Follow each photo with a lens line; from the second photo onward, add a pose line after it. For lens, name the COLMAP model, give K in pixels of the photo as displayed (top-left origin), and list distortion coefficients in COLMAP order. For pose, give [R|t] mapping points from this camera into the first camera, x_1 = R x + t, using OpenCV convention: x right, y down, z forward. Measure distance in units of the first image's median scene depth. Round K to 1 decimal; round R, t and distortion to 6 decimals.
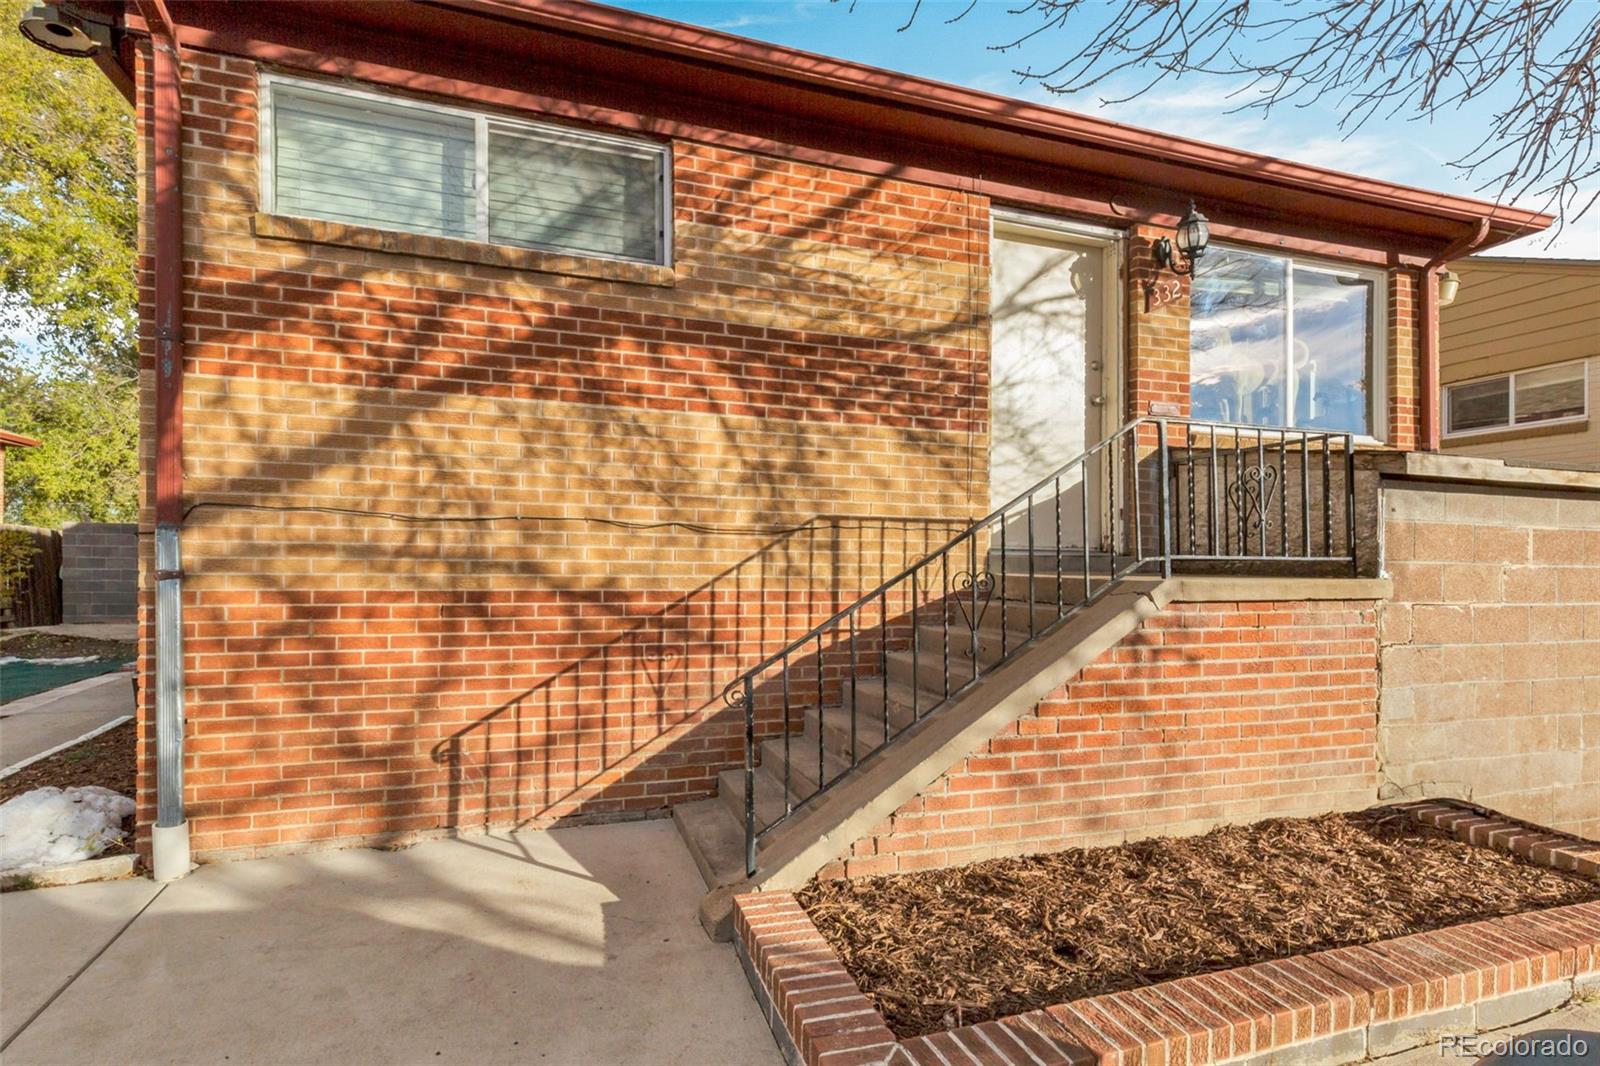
lens RADIAL K [[764.7, 0, 796.2], [0, 764.7, 550.6], [0, 0, 1]] dist [0.019264, -0.000385]
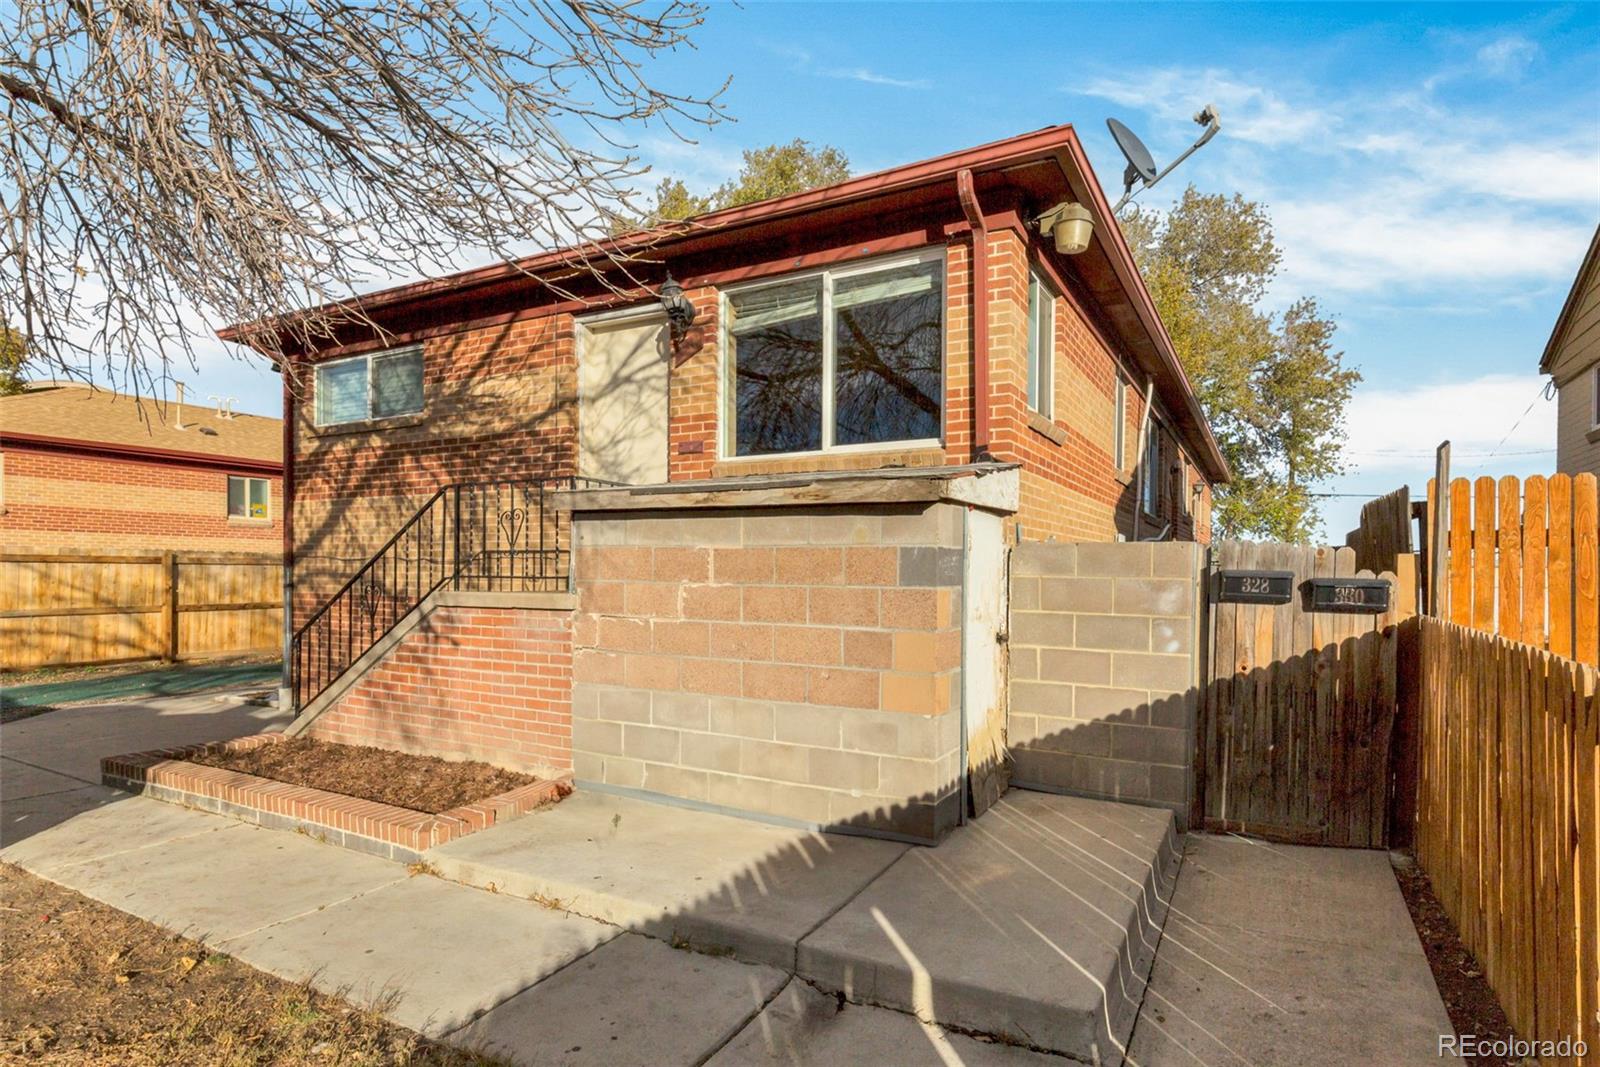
lens RADIAL K [[852.8, 0, 798.5], [0, 852.8, 582.6], [0, 0, 1]] dist [-0.001648, -0.000052]
pose [[0.670717, 0.002636, -0.741708, 1.812390], [0.005125, 0.999953, 0.008188, 0.008256], [0.741695, -0.009293, 0.670672, 0.315995]]
